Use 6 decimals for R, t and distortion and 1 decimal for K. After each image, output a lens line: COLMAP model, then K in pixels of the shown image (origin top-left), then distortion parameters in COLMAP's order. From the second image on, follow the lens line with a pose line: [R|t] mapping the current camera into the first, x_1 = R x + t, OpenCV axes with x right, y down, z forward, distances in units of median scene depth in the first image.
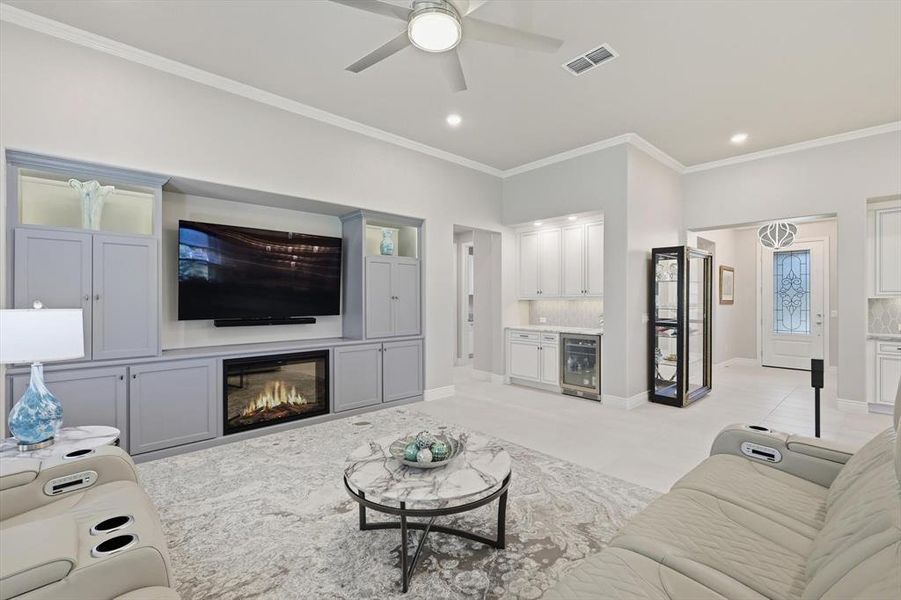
lens RADIAL K [[400.8, 0, 451.7], [0, 400.8, 296.1], [0, 0, 1]] dist [0.007795, -0.001355]
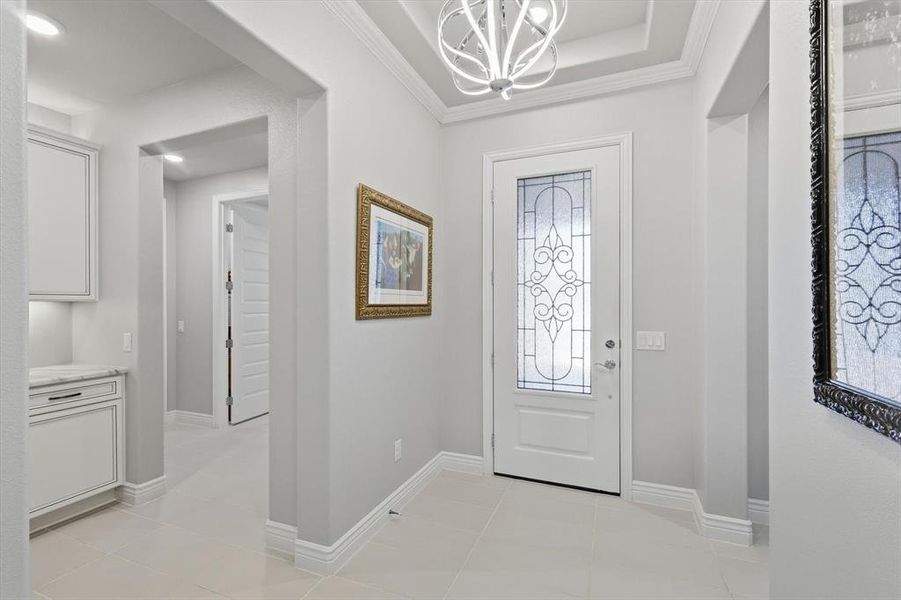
lens RADIAL K [[400.8, 0, 449.2], [0, 400.8, 302.9], [0, 0, 1]] dist [0.007795, -0.001355]
pose [[0.910827, -0.000581, 0.412789, 0.415087], [-0.000658, 0.999996, 0.002861, 0.005647], [-0.412789, -0.002878, 0.910822, 0.482882]]
